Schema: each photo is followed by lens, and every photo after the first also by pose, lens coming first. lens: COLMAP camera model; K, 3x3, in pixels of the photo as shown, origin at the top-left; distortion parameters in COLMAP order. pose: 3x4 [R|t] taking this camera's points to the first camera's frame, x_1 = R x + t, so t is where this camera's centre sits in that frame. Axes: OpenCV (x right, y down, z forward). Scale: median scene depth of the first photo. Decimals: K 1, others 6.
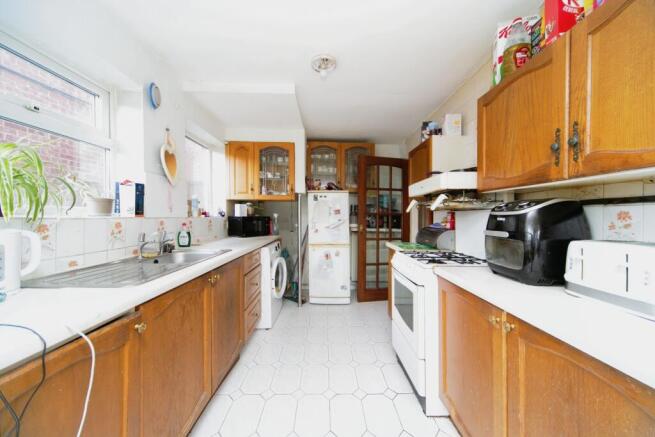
lens RADIAL K [[223.8, 0, 328.3], [0, 223.8, 222.0], [0, 0, 1]] dist [0.000683, 0.000093]
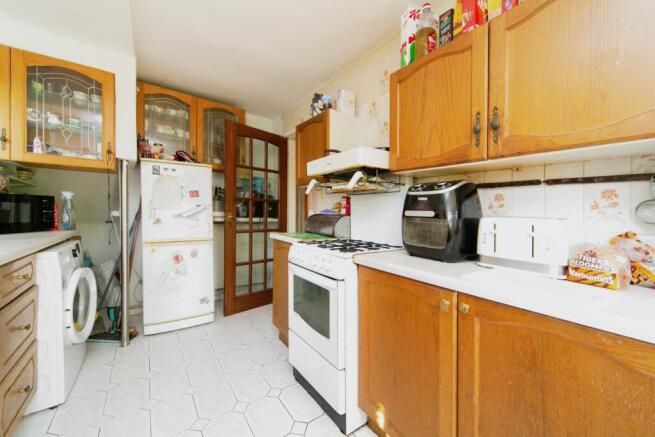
lens RADIAL K [[249.8, 0, 325.7], [0, 249.8, 216.5], [0, 0, 1]] dist [-0.000231, -0.000172]
pose [[0.818941, 0.002874, 0.573870, -0.142957], [-0.004111, 0.999991, 0.000859, 0.047303], [-0.573863, -0.003062, 0.818946, 0.259188]]
